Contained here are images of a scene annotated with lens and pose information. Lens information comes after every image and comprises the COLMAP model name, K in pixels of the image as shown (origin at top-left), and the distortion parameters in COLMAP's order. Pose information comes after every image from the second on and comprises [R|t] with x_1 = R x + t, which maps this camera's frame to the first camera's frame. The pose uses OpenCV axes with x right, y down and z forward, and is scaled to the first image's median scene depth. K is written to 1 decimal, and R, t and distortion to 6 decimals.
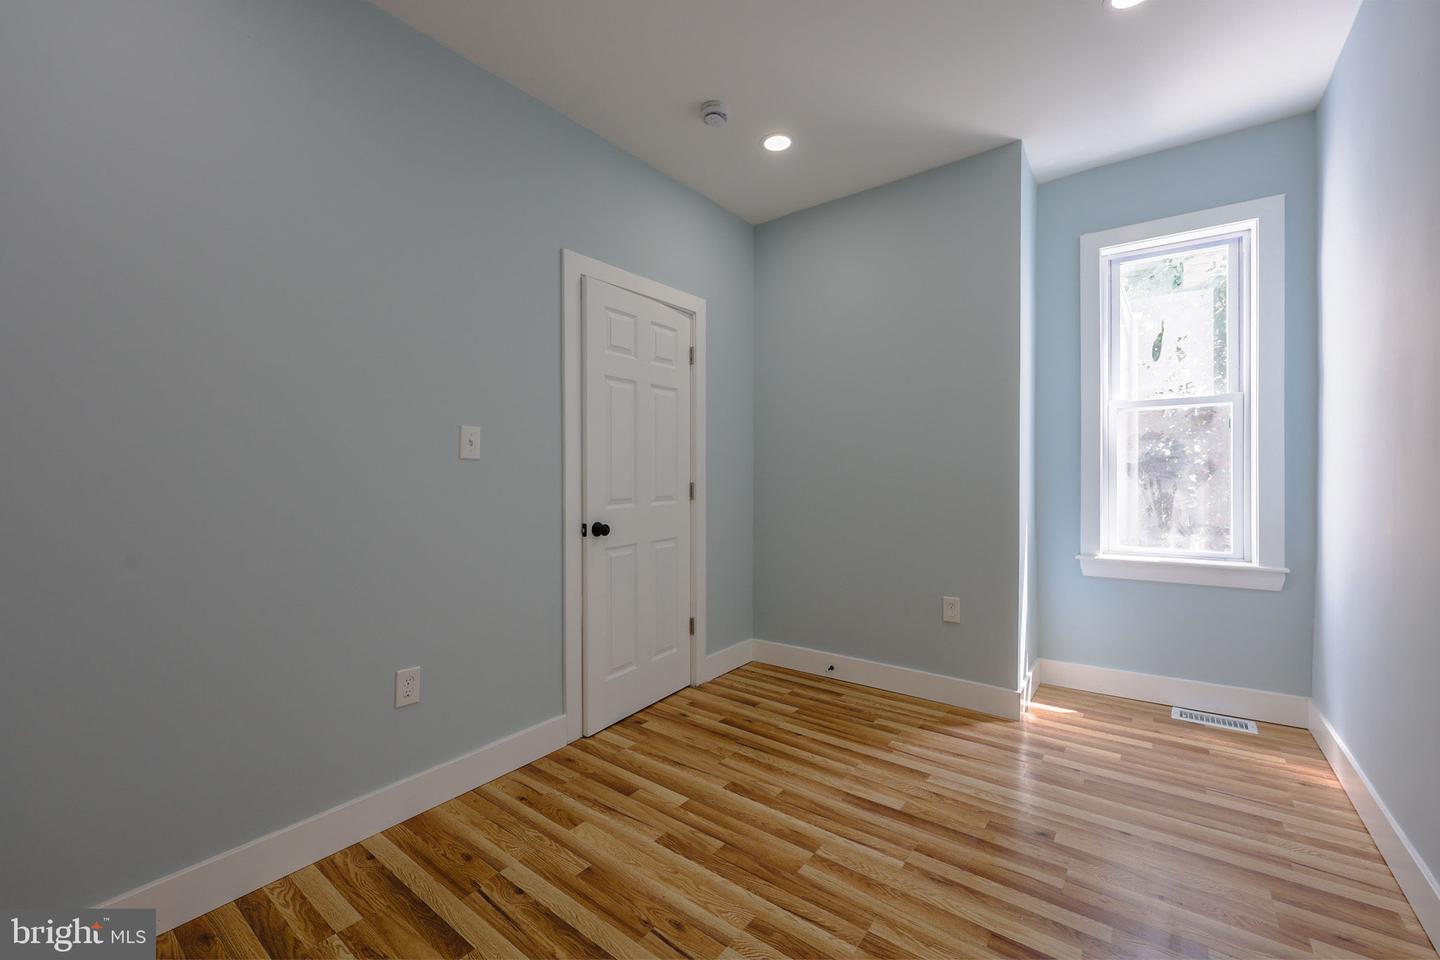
lens RADIAL K [[574.7, 0, 720.0], [0, 574.7, 480.0], [0, 0, 1]] dist [0.002382, 0.000374]
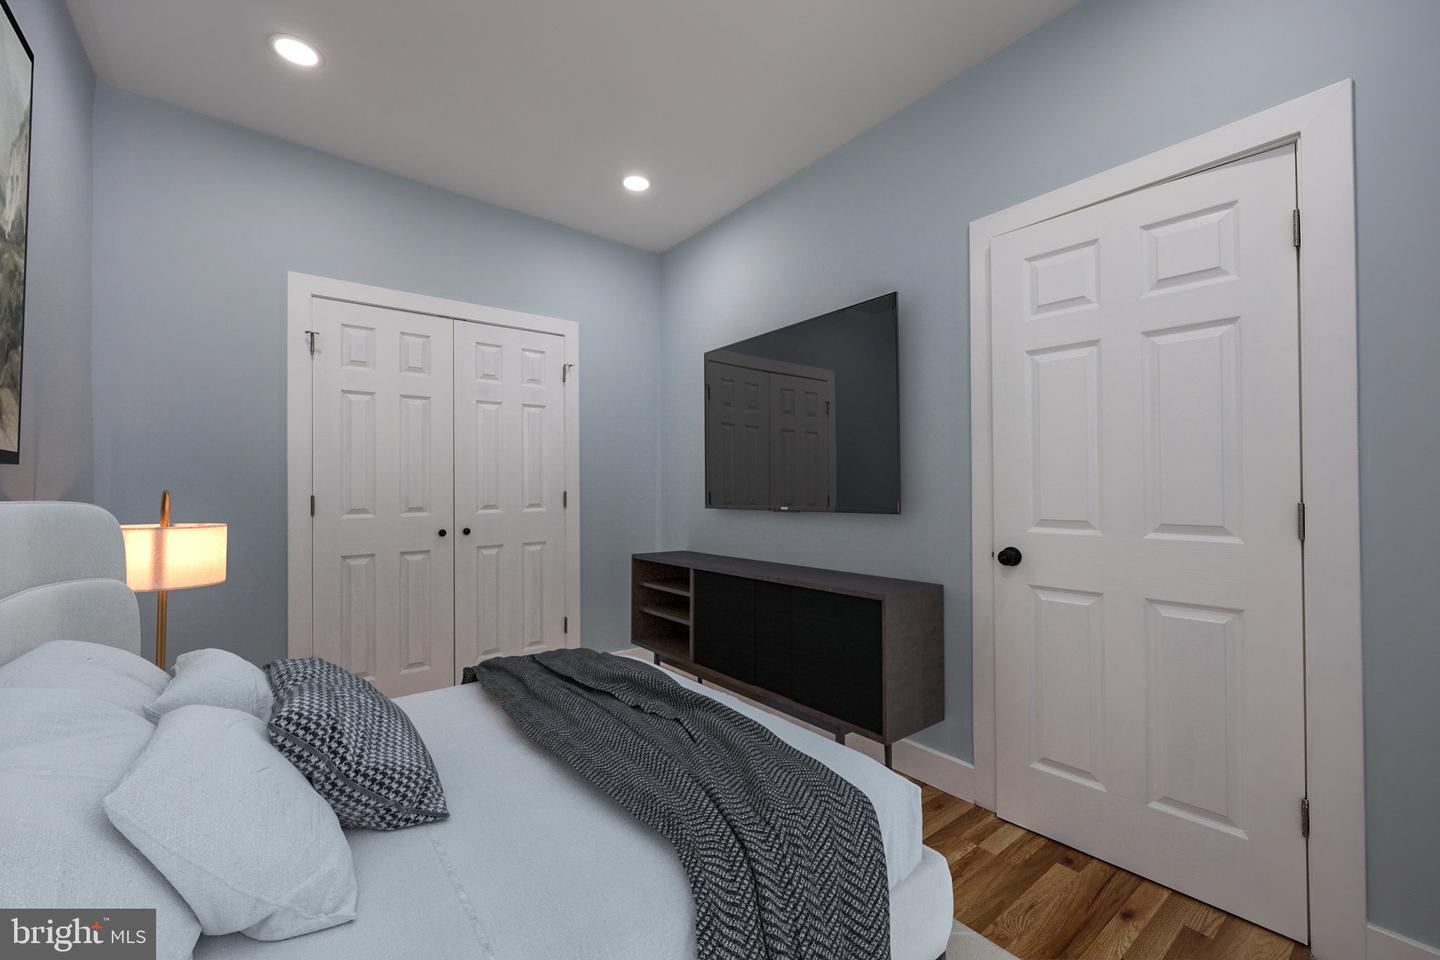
lens RADIAL K [[587.3, 0, 720.0], [0, 587.3, 480.0], [0, 0, 1]] dist [-0.000837, -0.000250]
pose [[-0.250141, -0.002397, -0.968206, 0.600167], [-0.008934, 0.999960, -0.000167, -0.011992], [0.968168, 0.008609, -0.250153, 0.765098]]
